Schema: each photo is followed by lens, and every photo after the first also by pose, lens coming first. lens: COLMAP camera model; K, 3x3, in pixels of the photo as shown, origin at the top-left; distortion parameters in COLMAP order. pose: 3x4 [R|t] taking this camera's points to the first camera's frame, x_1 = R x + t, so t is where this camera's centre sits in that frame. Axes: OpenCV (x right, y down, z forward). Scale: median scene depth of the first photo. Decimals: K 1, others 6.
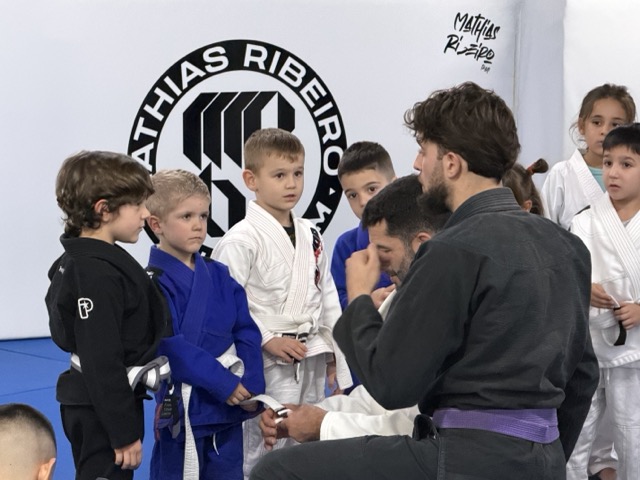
lens RADIAL K [[2393.3, 0, 326.2], [0, 2393.3, 244.4], [0, 0, 1]] dist [0.451320, 0.000000]
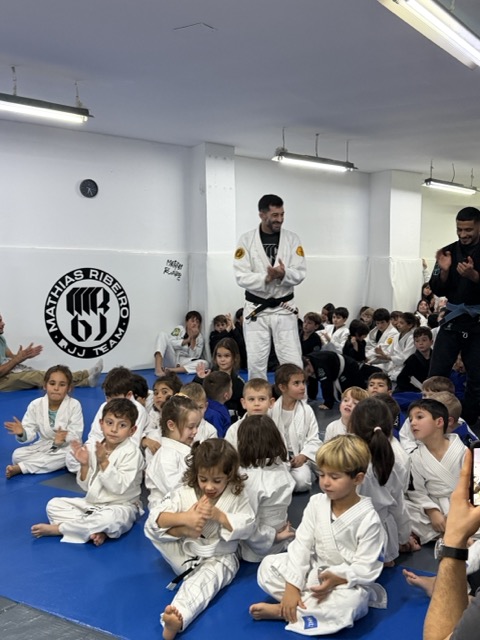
lens RADIAL K [[666.3, 0, 238.8], [0, 666.3, 323.5], [0, 0, 1]] dist [0.074167, 0.000000]
pose [[0.982566, -0.026611, 0.184000, -0.009238], [0.036548, 0.998038, -0.050827, 0.020746], [-0.182287, 0.056666, 0.981611, 0.234959]]
